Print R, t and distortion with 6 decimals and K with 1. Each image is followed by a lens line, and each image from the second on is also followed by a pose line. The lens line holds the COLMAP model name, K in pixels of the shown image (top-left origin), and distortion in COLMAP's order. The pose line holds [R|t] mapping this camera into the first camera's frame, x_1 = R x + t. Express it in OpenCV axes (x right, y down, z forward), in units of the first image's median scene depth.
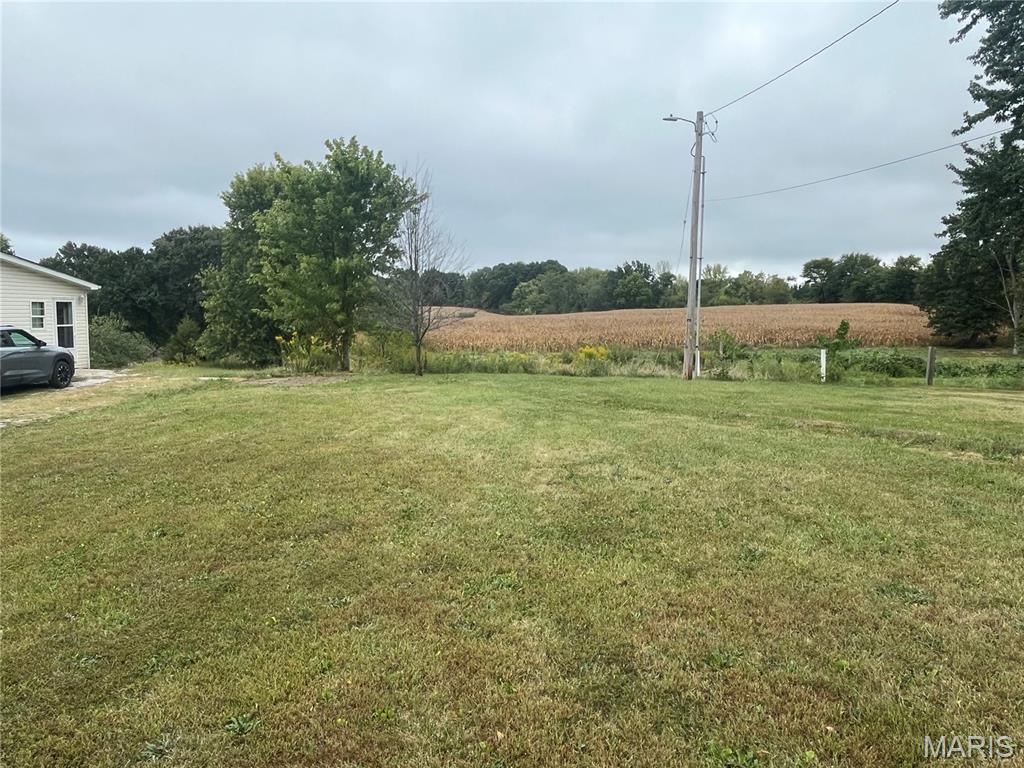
lens RADIAL K [[711.0, 0, 512.0], [0, 711.0, 384.0], [0, 0, 1]] dist [-0.000279, -0.000237]
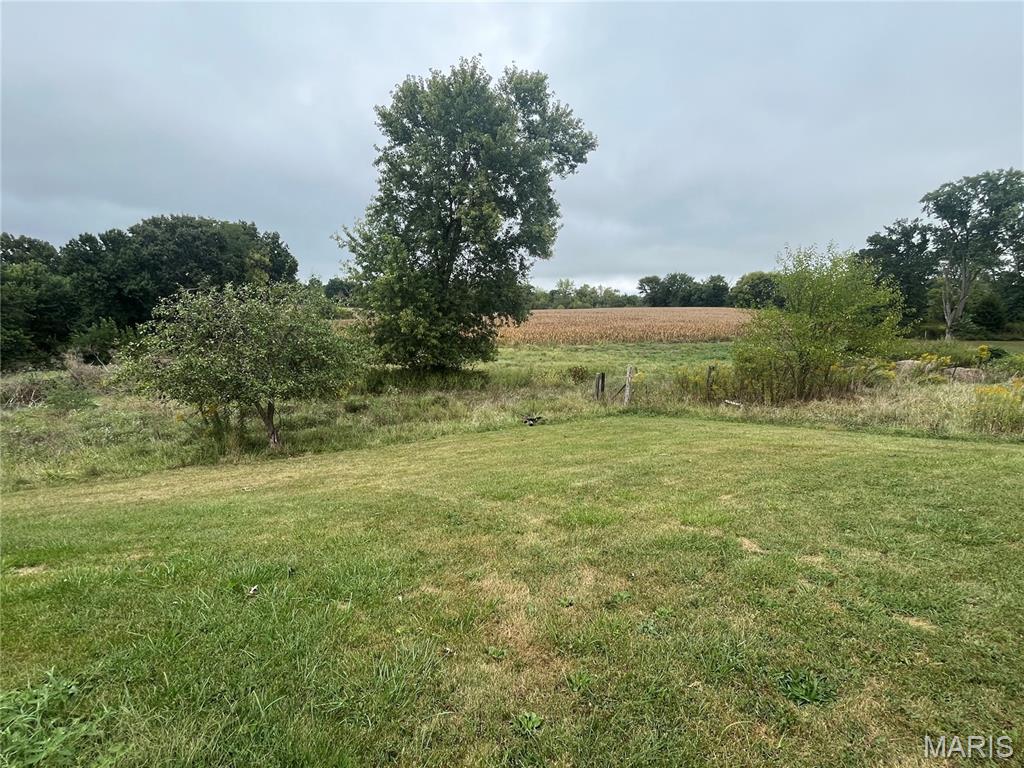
lens RADIAL K [[481.0, 0, 511.6], [0, 481.0, 385.2], [0, 0, 1]] dist [0.000091, 0.000047]
pose [[0.963883, -0.030194, 0.264609, -0.108119], [0.018048, 0.998674, 0.048214, -0.008937], [-0.265714, -0.041697, 0.963150, 0.139333]]
